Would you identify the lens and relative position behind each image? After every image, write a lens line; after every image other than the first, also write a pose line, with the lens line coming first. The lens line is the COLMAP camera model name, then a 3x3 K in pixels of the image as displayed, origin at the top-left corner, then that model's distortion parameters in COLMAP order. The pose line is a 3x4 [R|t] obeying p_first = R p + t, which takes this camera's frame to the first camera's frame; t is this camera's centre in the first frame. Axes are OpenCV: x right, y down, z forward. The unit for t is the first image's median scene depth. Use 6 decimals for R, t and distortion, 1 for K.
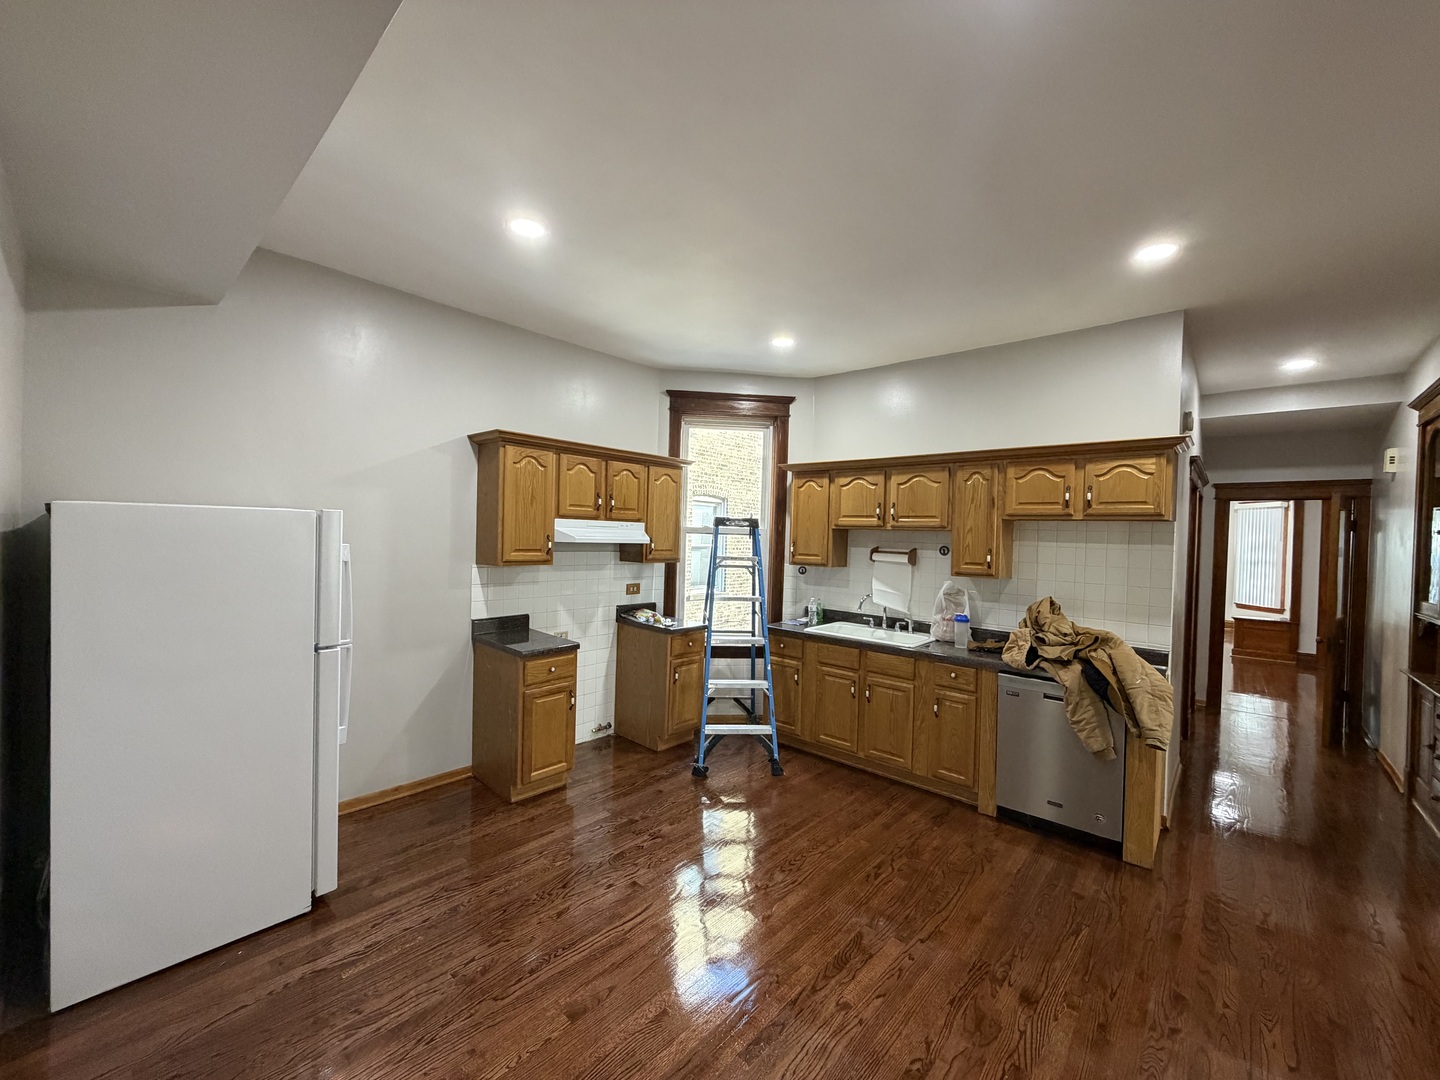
lens RADIAL K [[575.2, 0, 717.3], [0, 575.2, 542.2], [0, 0, 1]] dist [-0.000728, 0.000233]
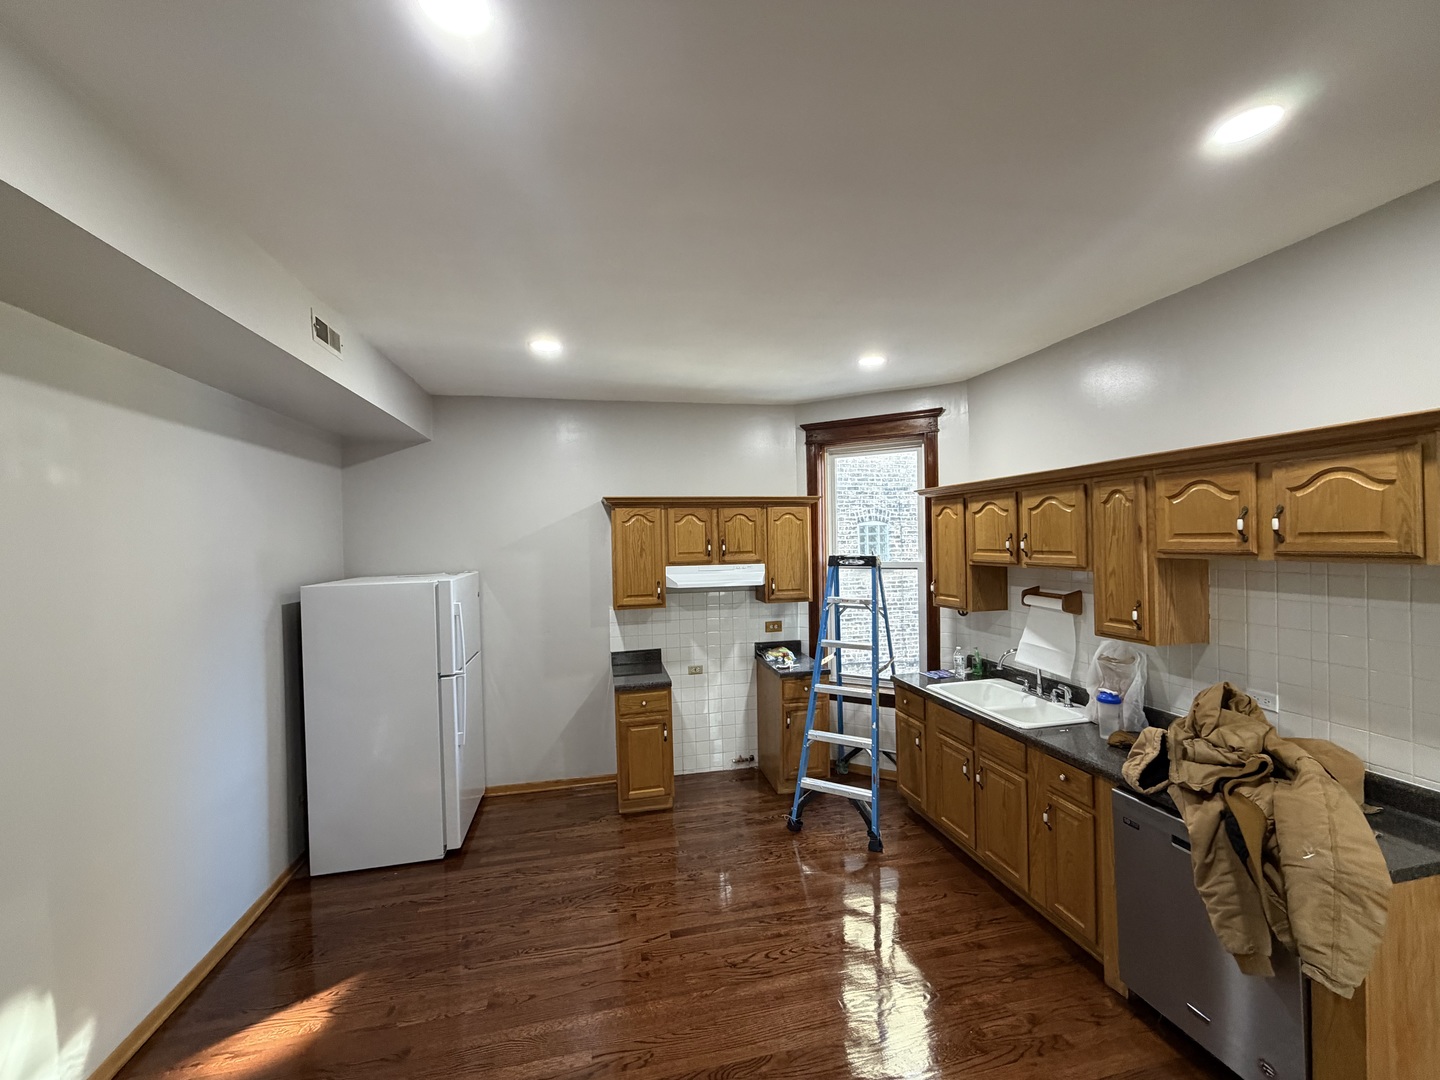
lens RADIAL K [[575.2, 0, 717.4], [0, 575.2, 541.4], [0, 0, 1]] dist [-0.000728, 0.000233]
pose [[0.811268, -0.043118, -0.583082, 0.441736], [0.036497, 0.999067, -0.023099, -0.058433], [0.583534, -0.002541, 0.812085, 0.140758]]
